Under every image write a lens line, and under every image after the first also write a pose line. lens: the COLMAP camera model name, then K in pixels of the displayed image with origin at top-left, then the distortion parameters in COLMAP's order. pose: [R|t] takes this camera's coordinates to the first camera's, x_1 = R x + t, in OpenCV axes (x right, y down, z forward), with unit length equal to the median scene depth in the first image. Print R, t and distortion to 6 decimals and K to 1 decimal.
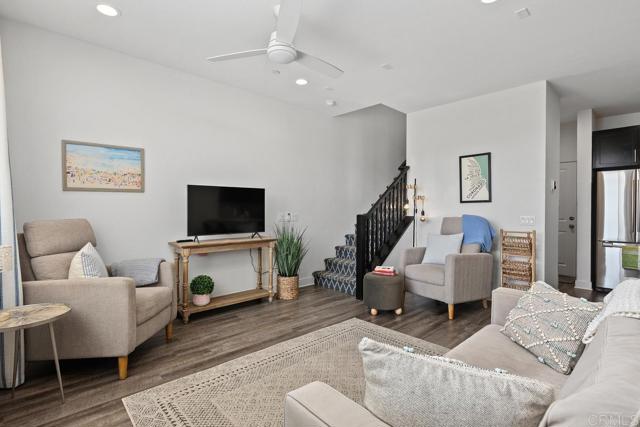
lens RADIAL K [[308.9, 0, 323.8], [0, 308.9, 210.4], [0, 0, 1]] dist [-0.000758, 0.000173]
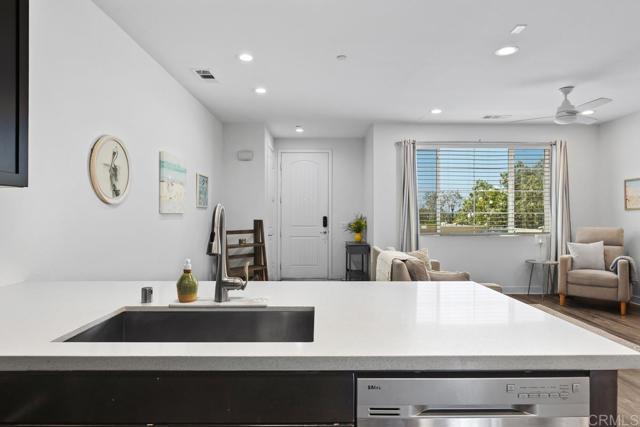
lens RADIAL K [[375.0, 0, 319.3], [0, 375.0, 209.1], [0, 0, 1]] dist [0.003401, 0.000499]
pose [[-0.687509, -0.018242, -0.725947, 1.348151], [-0.009611, 0.999825, -0.016022, -0.019326], [0.726113, -0.004038, -0.687564, 0.925531]]
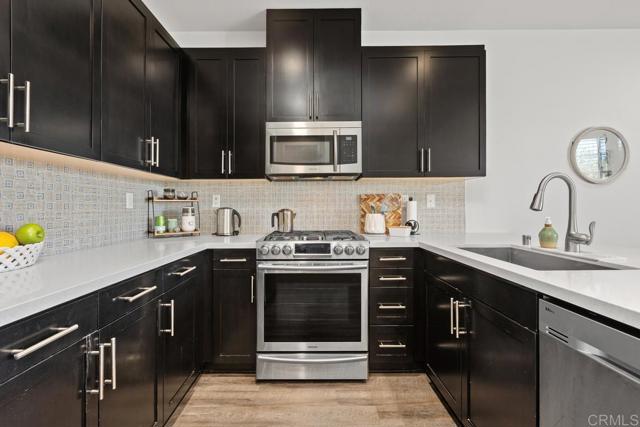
lens RADIAL K [[282.5, 0, 311.7], [0, 282.5, 207.8], [0, 0, 1]] dist [-0.000431, -0.000662]
pose [[-0.720490, -0.001871, 0.693463, 1.104371], [0.005124, 0.999955, 0.008022, 0.013299], [-0.693447, 0.009333, -0.720447, 1.080523]]
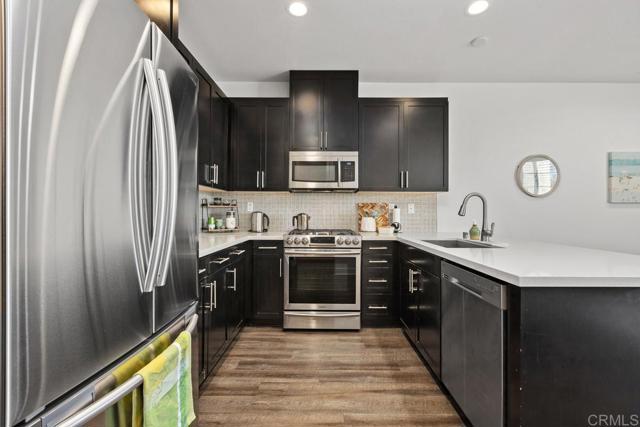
lens RADIAL K [[282.5, 0, 321.7], [0, 282.5, 204.9], [0, 0, 1]] dist [-0.000431, -0.000662]
pose [[-0.724157, 0.011282, 0.689543, 0.946278], [-0.006453, 0.999712, -0.023134, 0.015123], [-0.689605, -0.021202, -0.723876, 1.252441]]
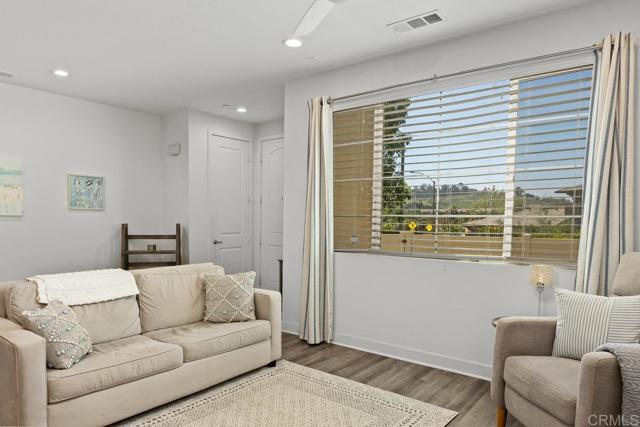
lens RADIAL K [[415.8, 0, 325.1], [0, 415.8, 242.1], [0, 0, 1]] dist [-0.000649, -0.002801]
pose [[-0.989485, -0.012149, -0.144122, 0.008406], [-0.020473, 0.998198, 0.056414, -0.025606], [0.143177, 0.058771, -0.987951, 1.233436]]
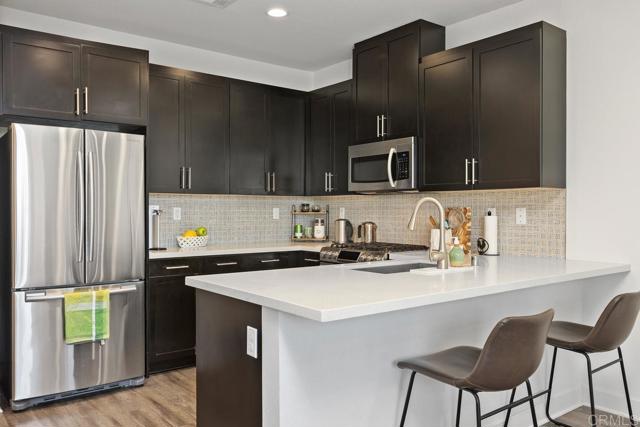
lens RADIAL K [[521.4, 0, 321.5], [0, 521.4, 214.9], [0, 0, 1]] dist [0.001561, 0.001197]
pose [[0.089219, -0.014760, 0.995903, 0.319332], [0.003946, 0.999888, 0.014466, -0.014666], [-0.996004, 0.002639, 0.089267, 0.671247]]
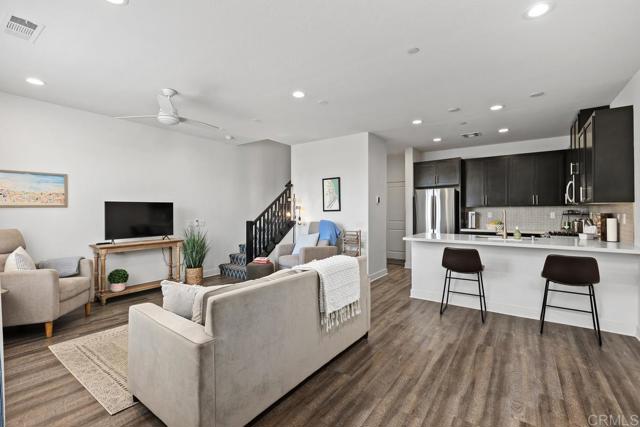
lens RADIAL K [[282.5, 0, 321.4], [0, 282.5, 210.0], [0, 0, 1]] dist [-0.000431, -0.000662]
pose [[0.982062, -0.006971, 0.188432, 0.228363], [0.008232, 0.999949, -0.005908, -0.028265], [-0.188381, 0.007353, 0.982069, -0.346116]]
